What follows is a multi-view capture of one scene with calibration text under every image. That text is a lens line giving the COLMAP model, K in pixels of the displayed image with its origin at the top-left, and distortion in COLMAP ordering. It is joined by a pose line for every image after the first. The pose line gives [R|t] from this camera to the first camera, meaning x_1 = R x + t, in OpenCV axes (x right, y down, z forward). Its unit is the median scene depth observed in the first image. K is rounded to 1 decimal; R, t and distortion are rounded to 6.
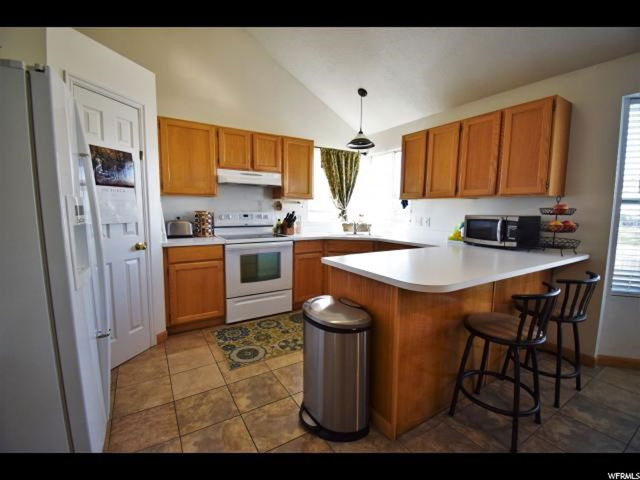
lens RADIAL K [[284.4, 0, 320.0], [0, 284.4, 240.0], [0, 0, 1]] dist [0.015568, -0.023769]
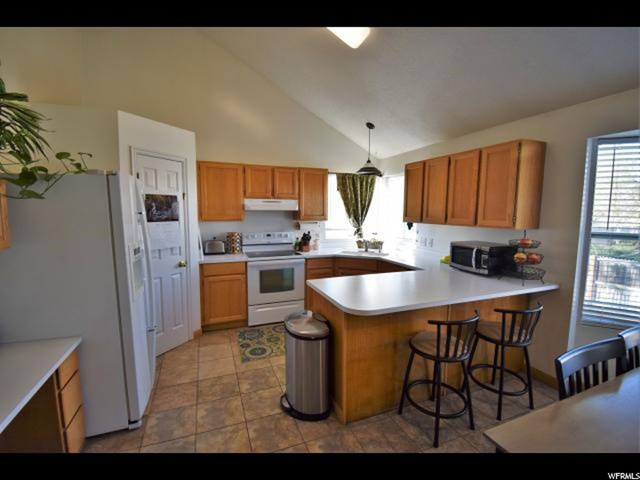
lens RADIAL K [[289.5, 0, 317.7], [0, 289.5, 240.7], [0, 0, 1]] dist [0.016079, -0.024448]
pose [[0.984054, 0.013158, -0.177382, 0.190981], [-0.014518, 0.999874, -0.006371, -0.072519], [0.177276, 0.008844, 0.984121, -0.184157]]
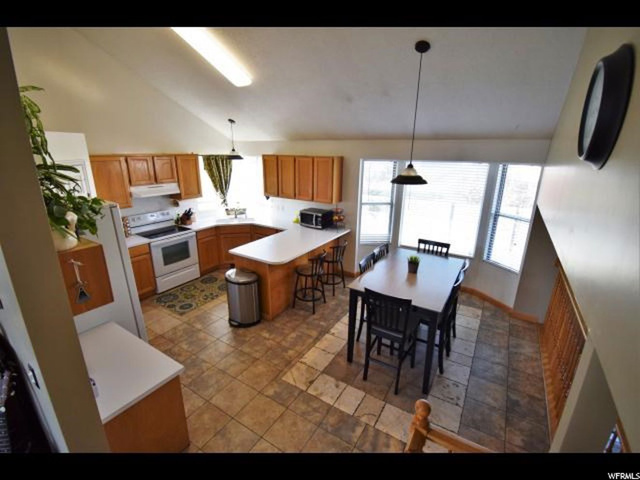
lens RADIAL K [[289.5, 0, 317.7], [0, 289.5, 240.7], [0, 0, 1]] dist [0.016079, -0.024448]
pose [[0.901683, -0.133473, 0.411282, -0.171499], [0.052228, 0.977821, 0.202827, -0.255786], [-0.429232, -0.161405, 0.888655, -0.701638]]
